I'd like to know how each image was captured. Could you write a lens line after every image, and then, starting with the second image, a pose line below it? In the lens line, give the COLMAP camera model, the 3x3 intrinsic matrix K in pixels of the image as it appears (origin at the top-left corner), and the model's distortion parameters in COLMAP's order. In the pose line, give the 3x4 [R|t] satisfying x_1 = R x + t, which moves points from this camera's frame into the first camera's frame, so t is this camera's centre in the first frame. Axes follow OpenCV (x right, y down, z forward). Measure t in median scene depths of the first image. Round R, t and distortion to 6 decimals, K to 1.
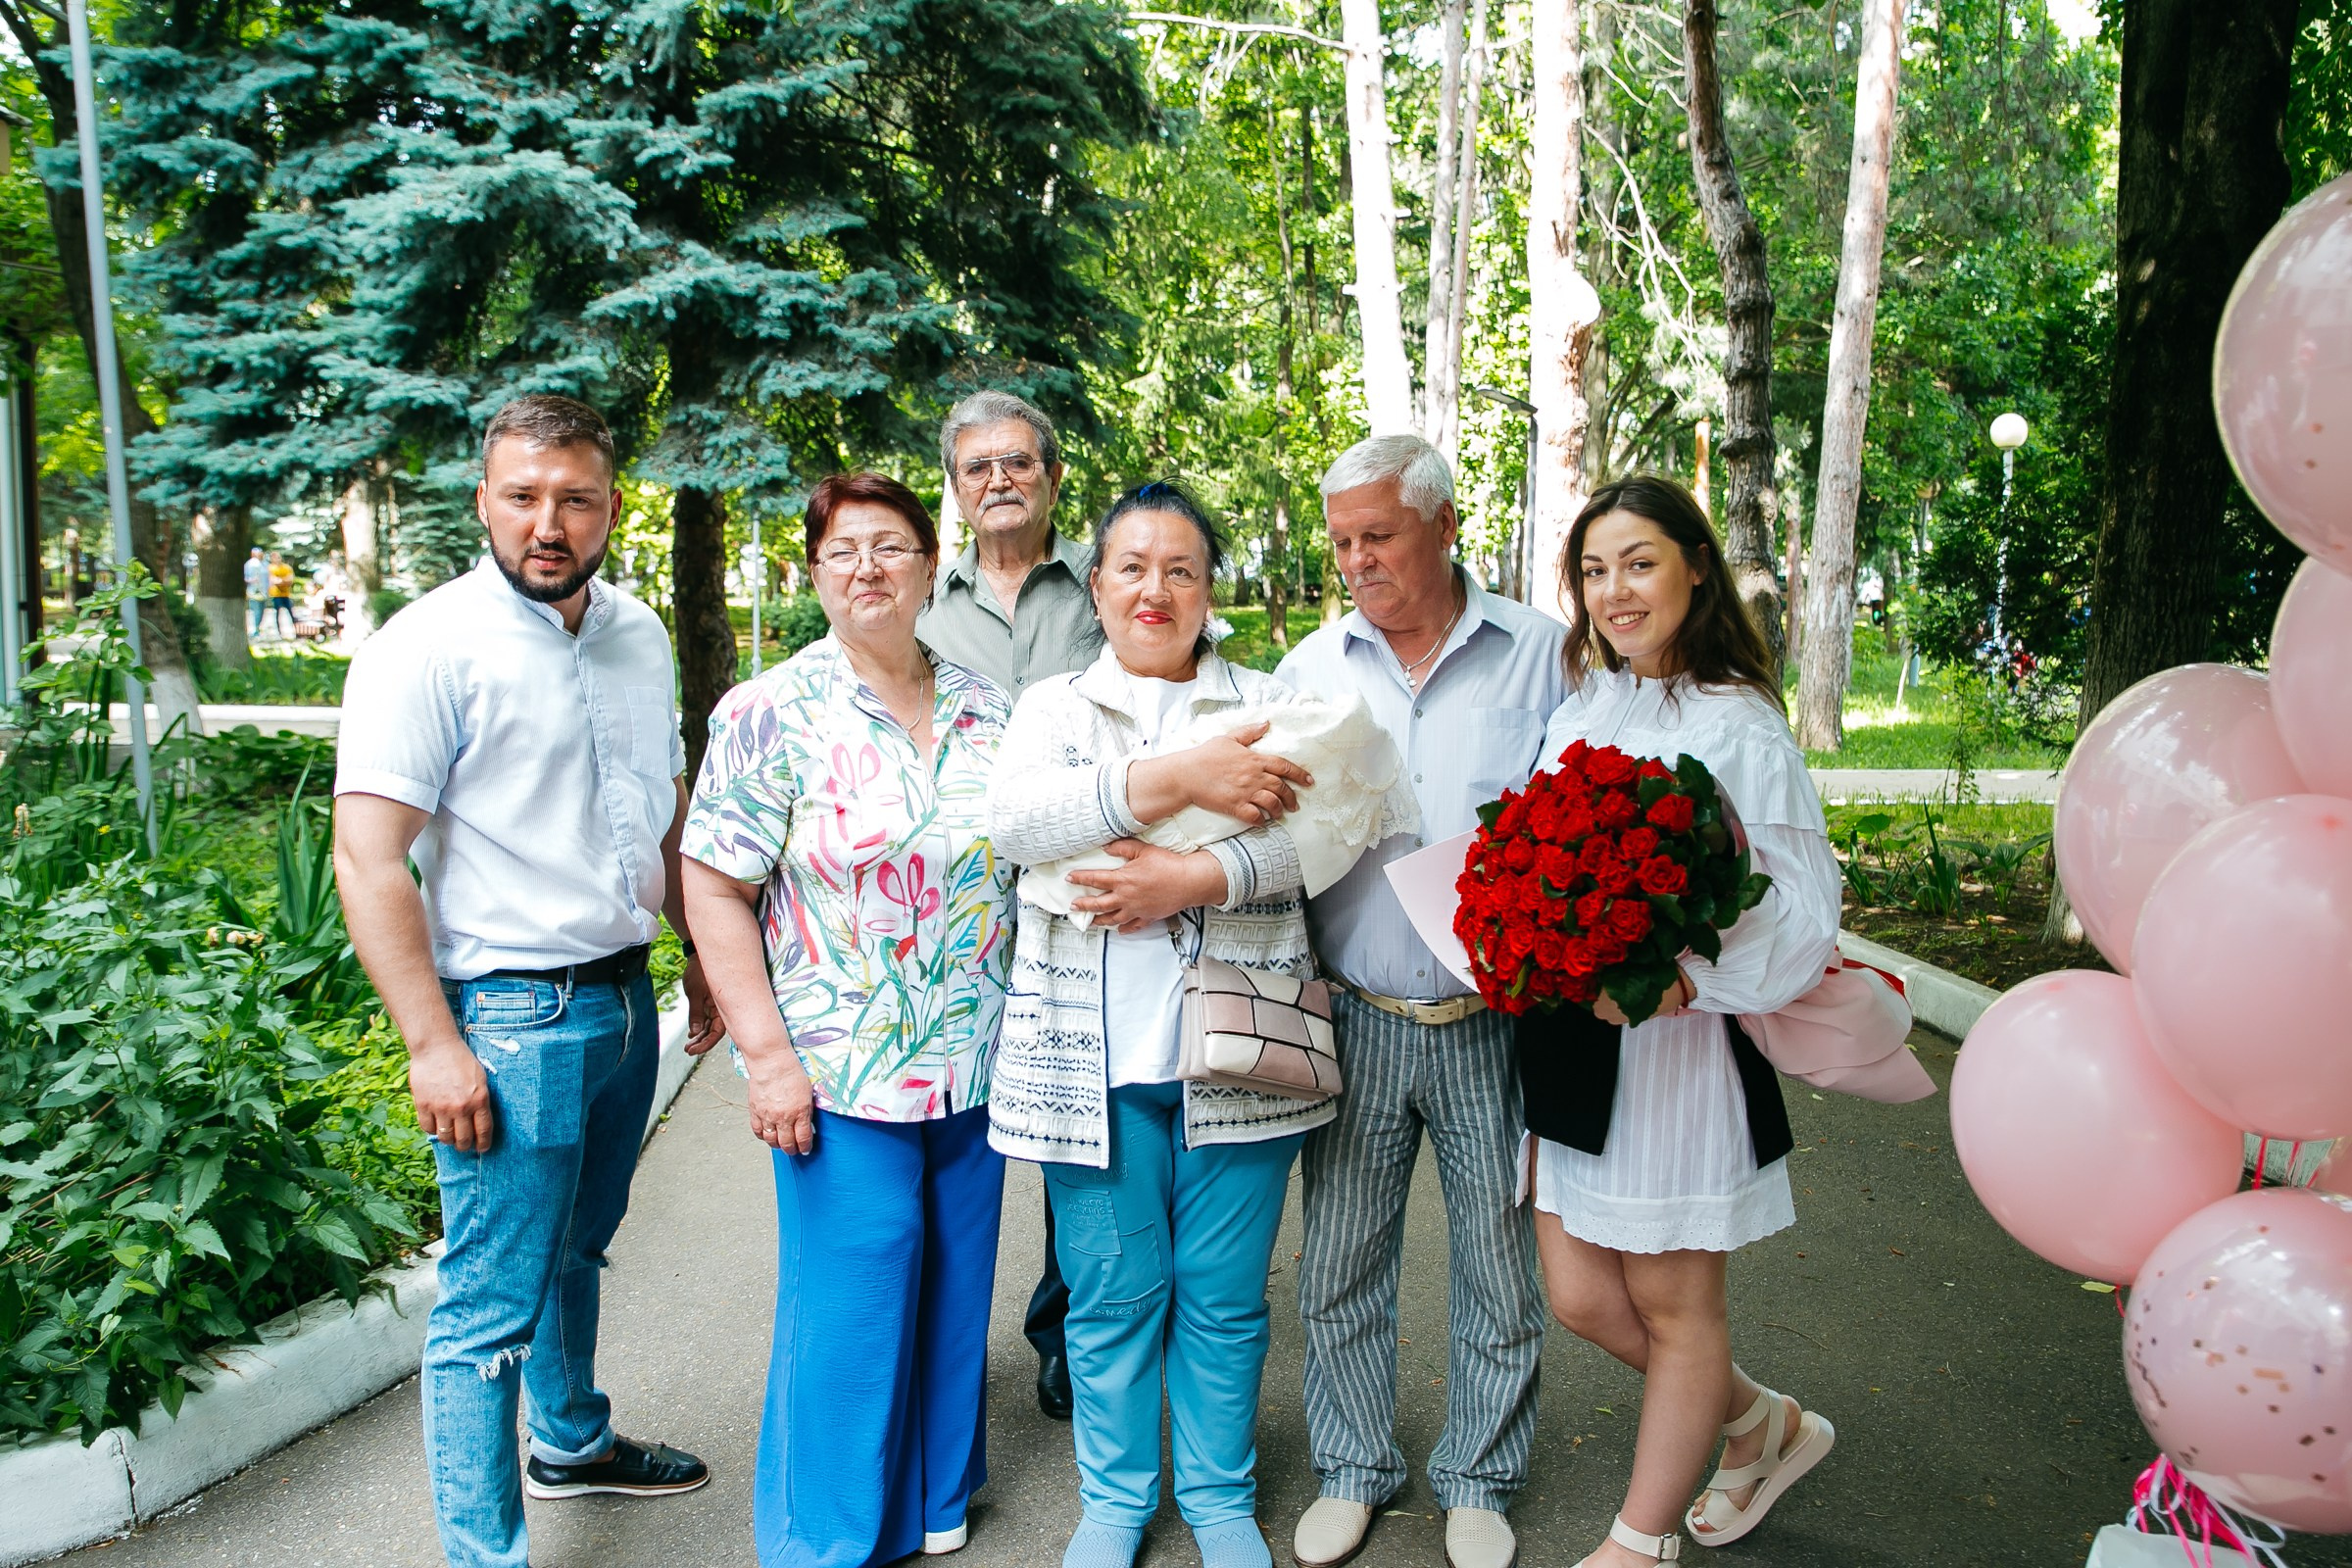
lens RADIAL K [[1977.4, 0, 1176.0], [0, 1977.4, 784.0], [0, 0, 1]] dist [-0.000051, 0.000271]
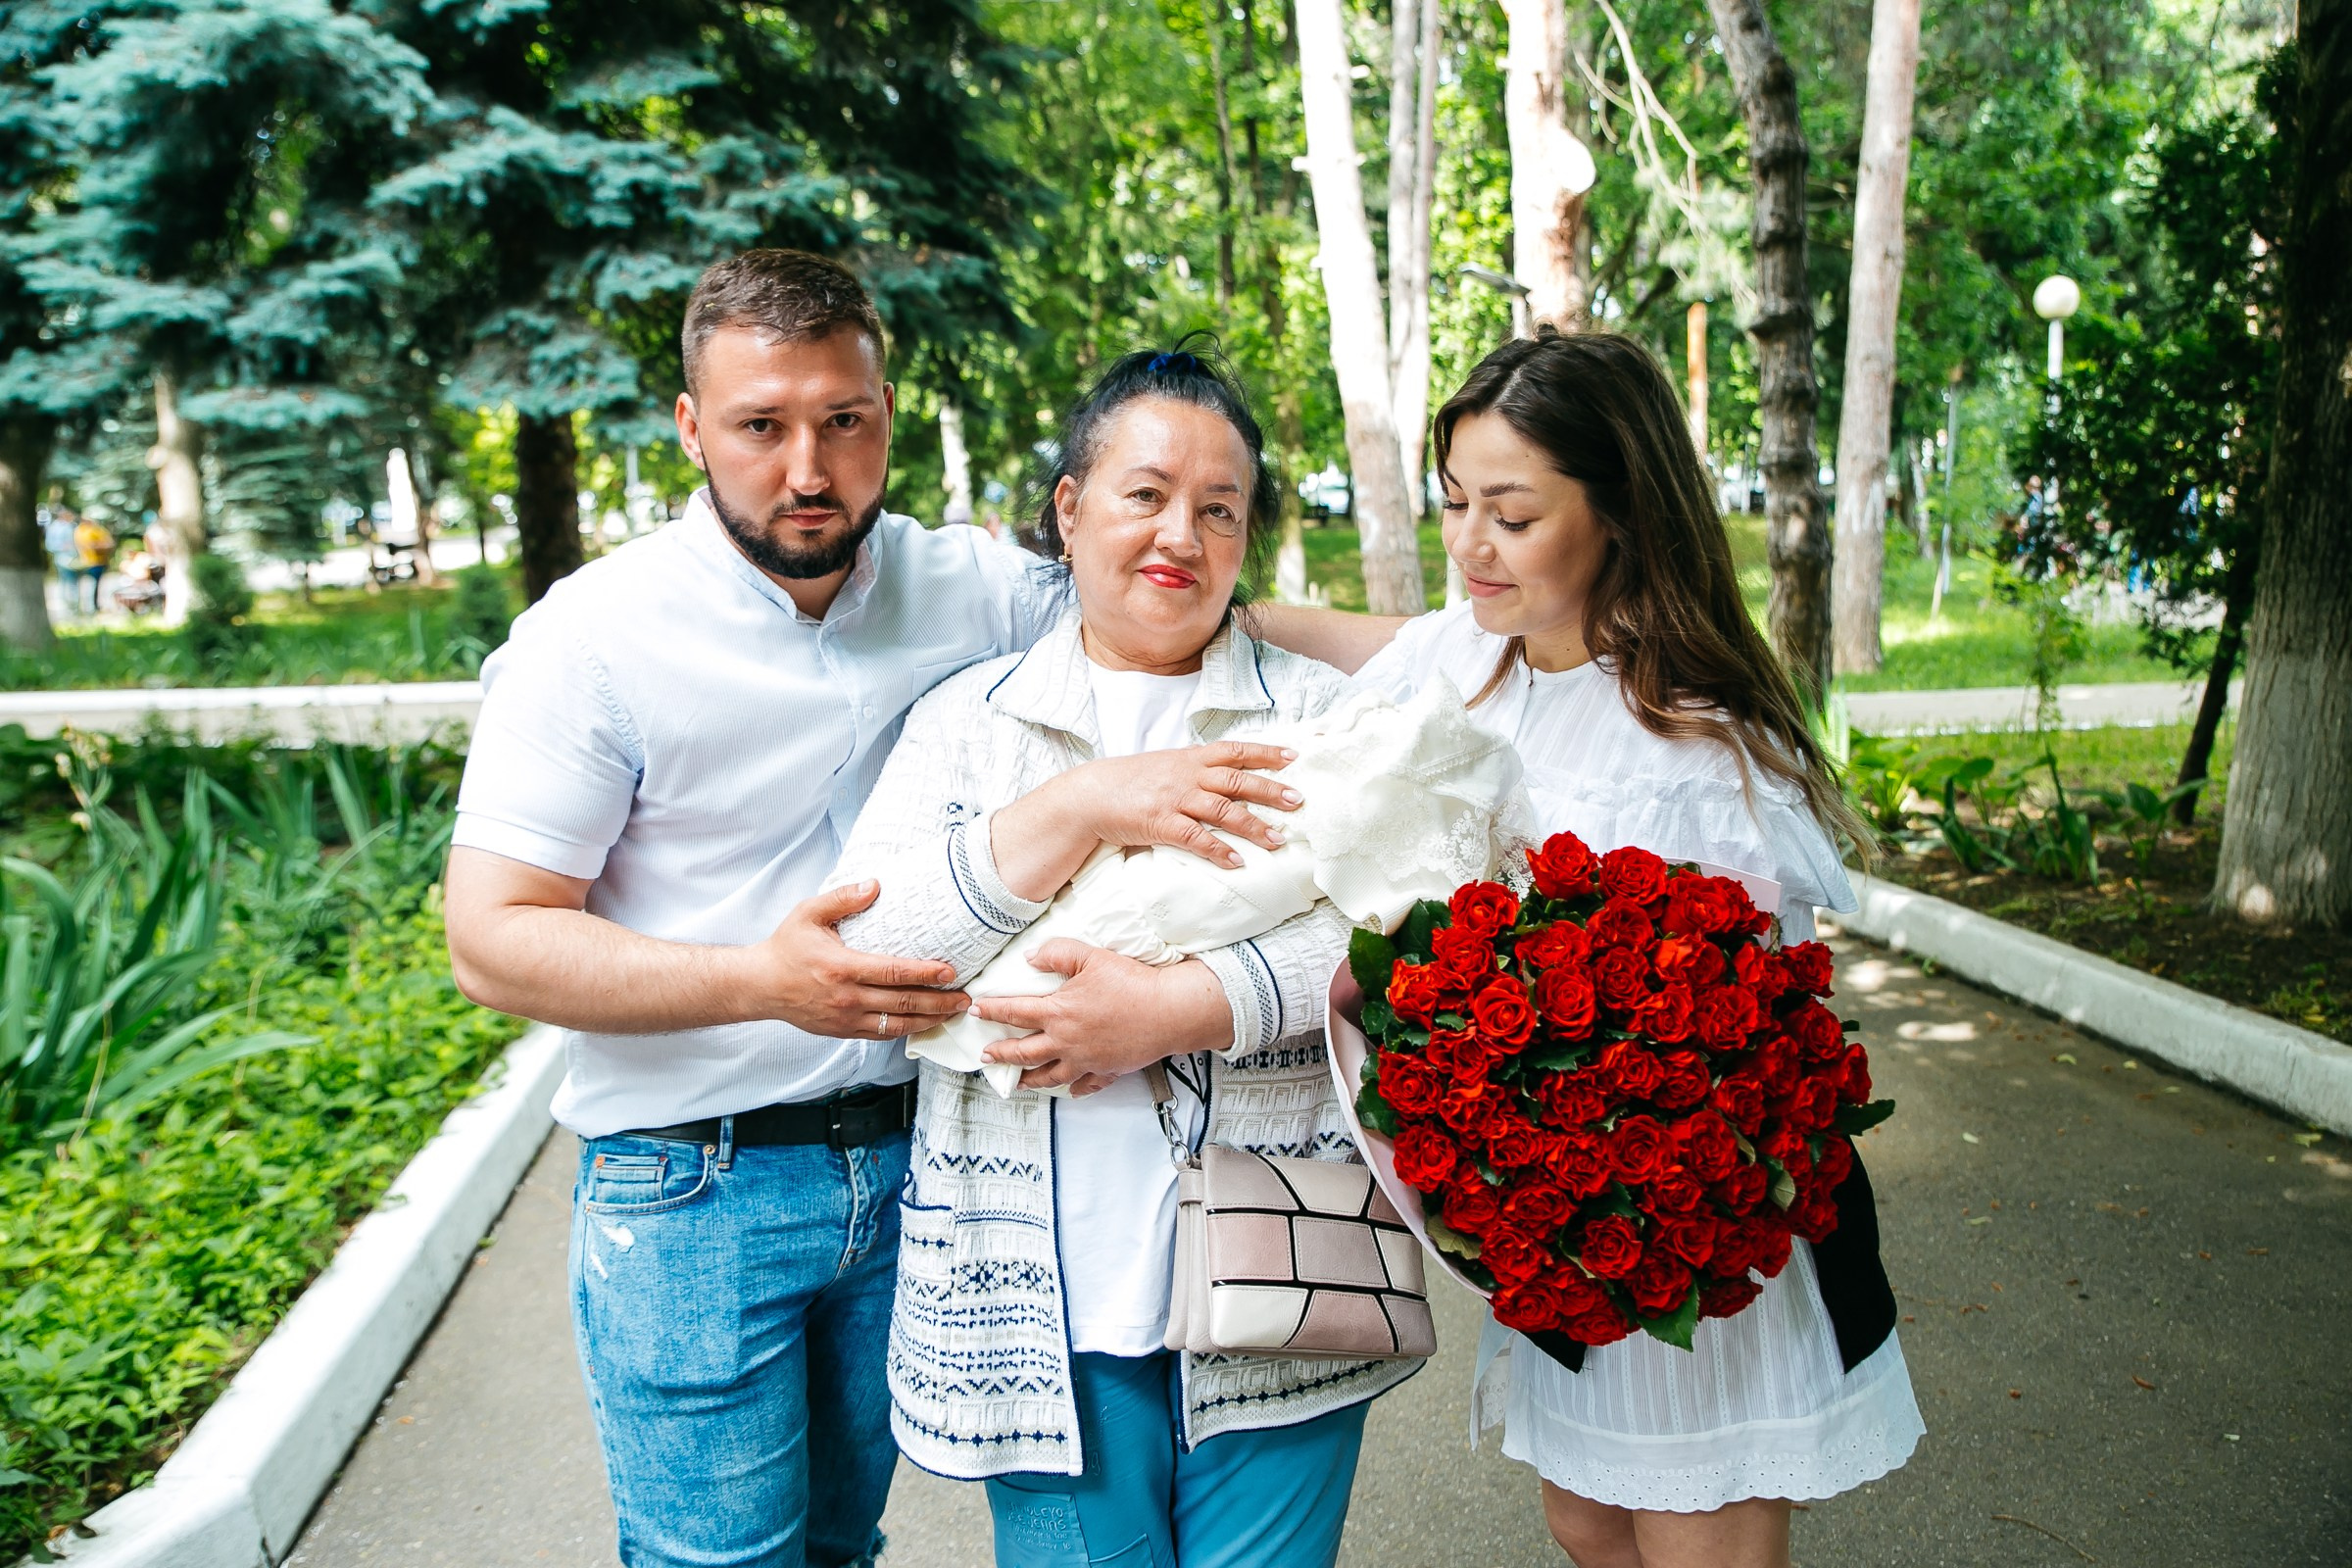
lens RADIAL K [[2132.0, 0, 1174.9], [0, 2132.0, 798.9], [0, 0, 1]] dist [0.021412, 0.005850]
pose [[0.998862, -0.042119, 0.022384, -0.002416], [0.041329, 0.998543, 0.034686, -0.012032], [-0.023812, -0.033721, 0.999148, 0.109388]]
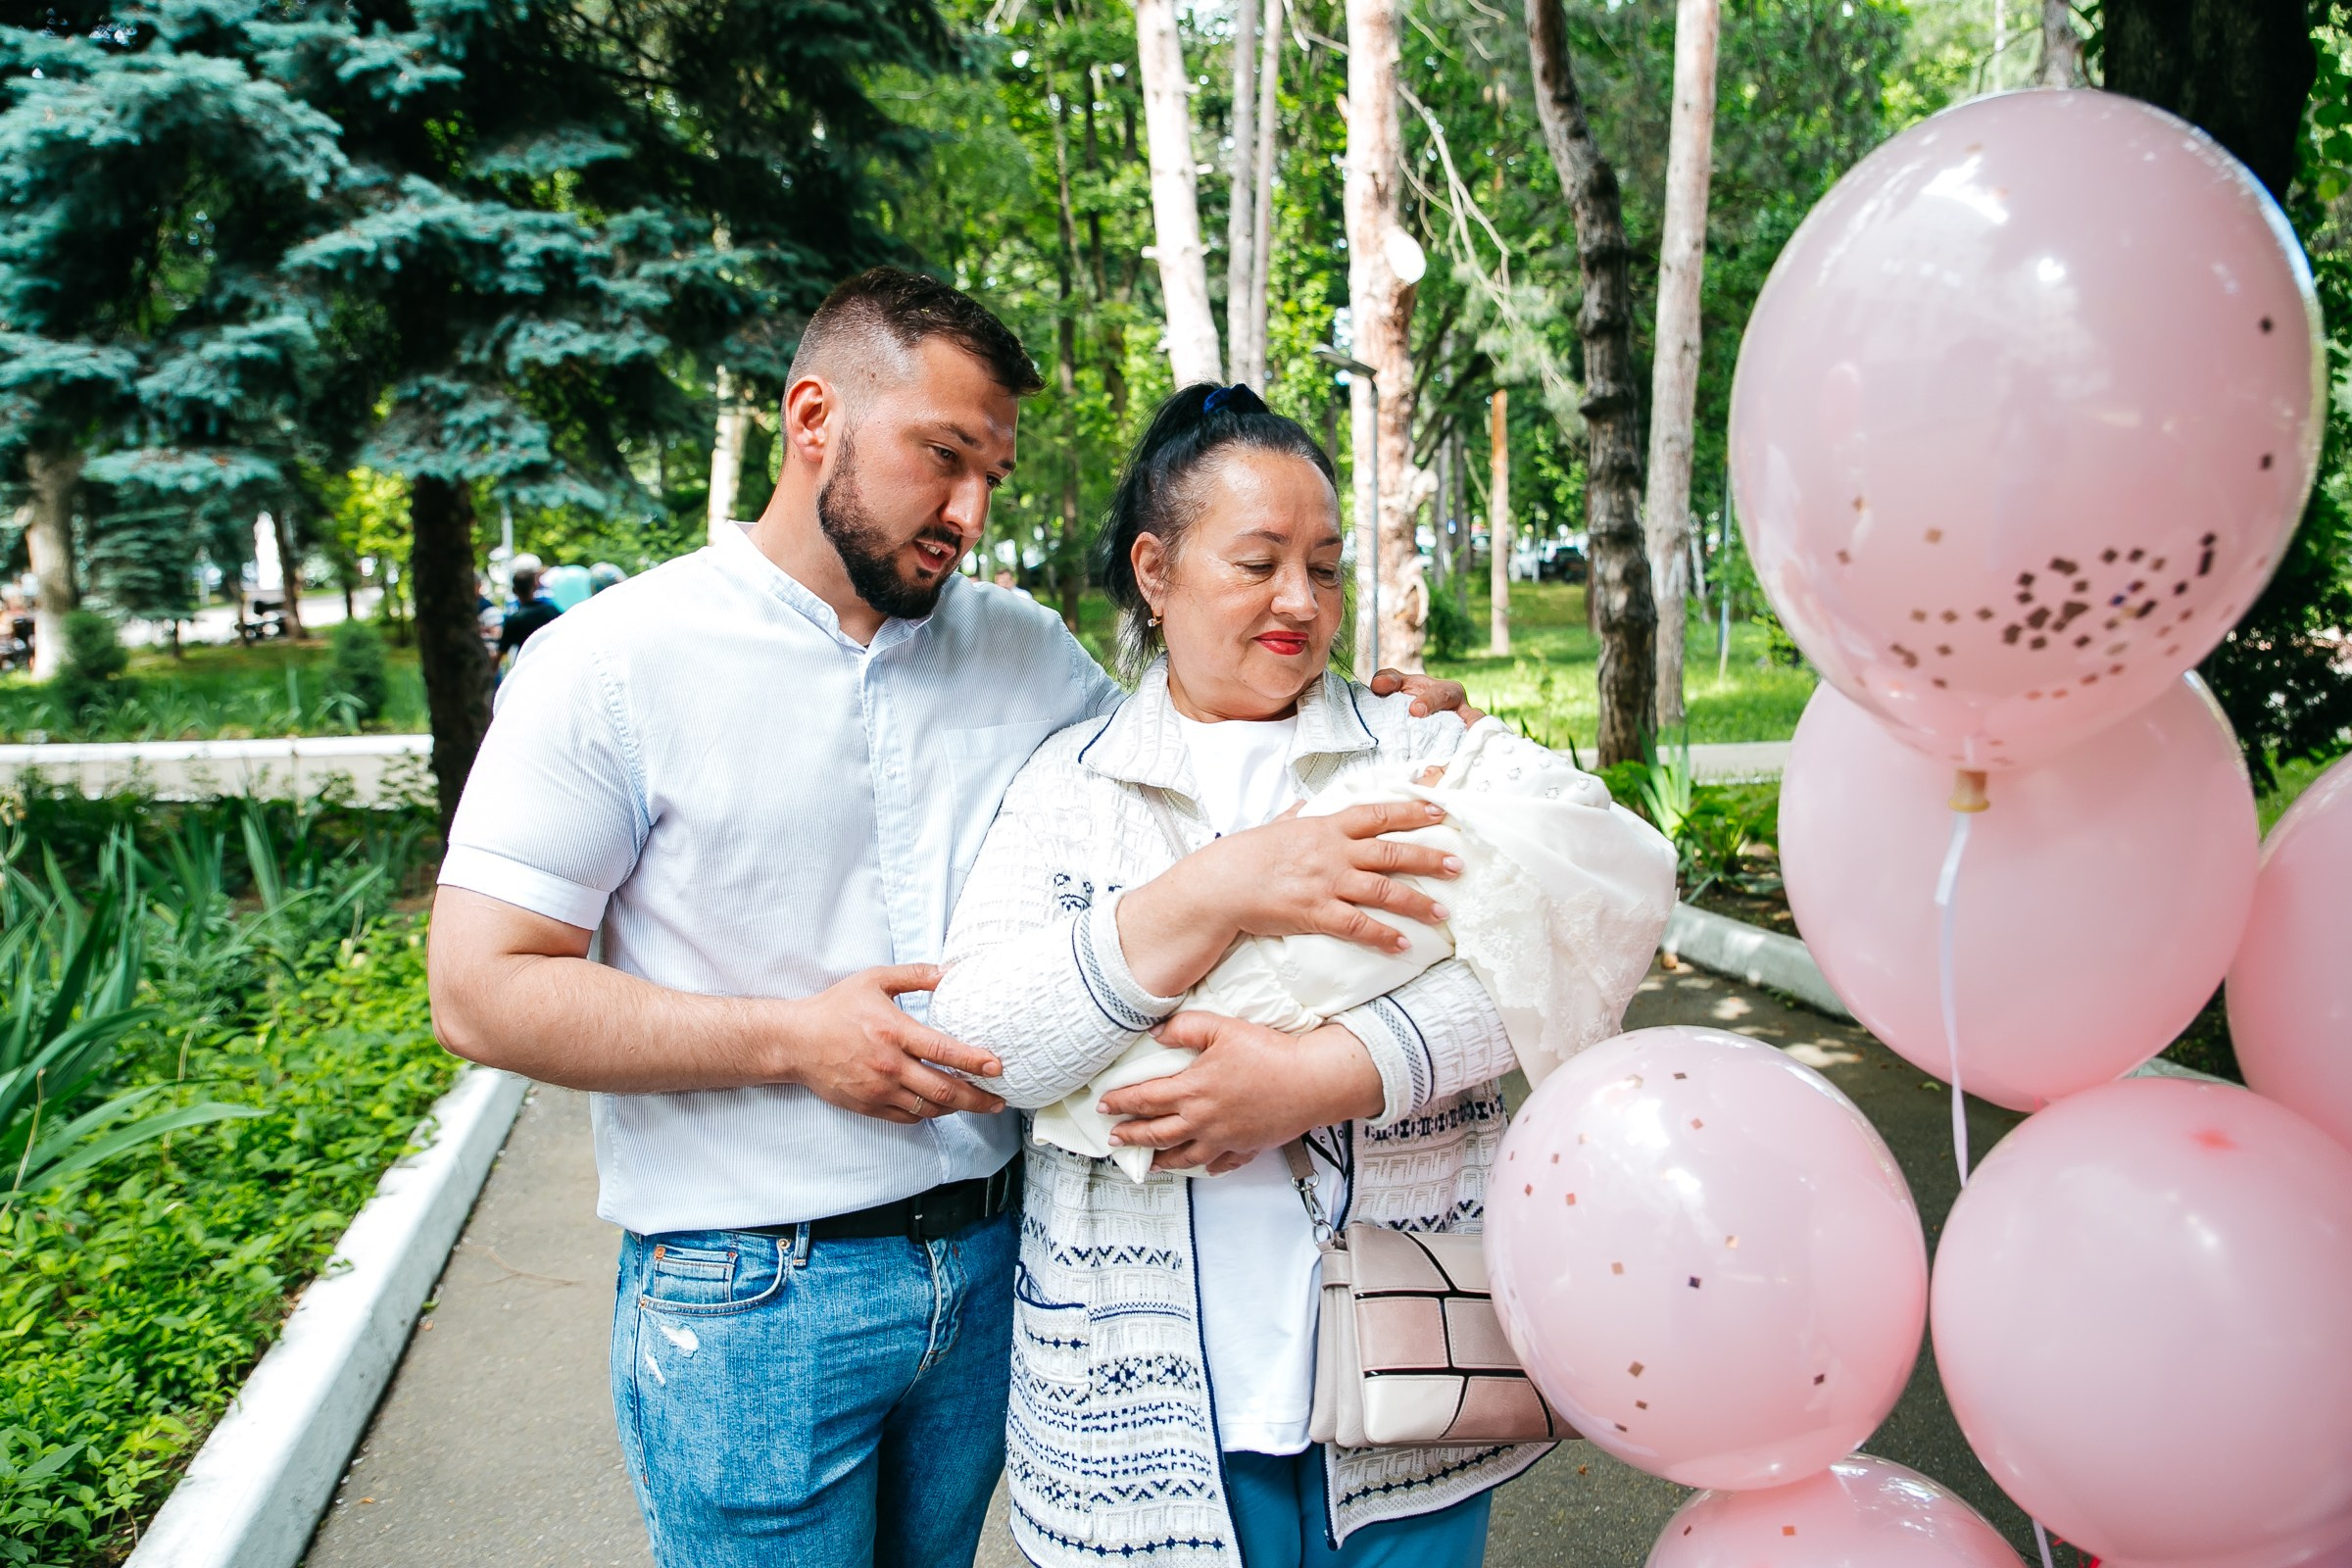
lens RADIAL K [[1989.5, 0, 1176.0], [0, 1989.5, 784.0], [0, 0, 1]] dist [-0.012939, 0.066368]
pose [[0.992868, -0.044566, 0.110575, -0.032599], [0.043927, 0.999001, 0.008216, -0.014100], [-0.110831, -0.003300, 0.993834, 0.136822]]
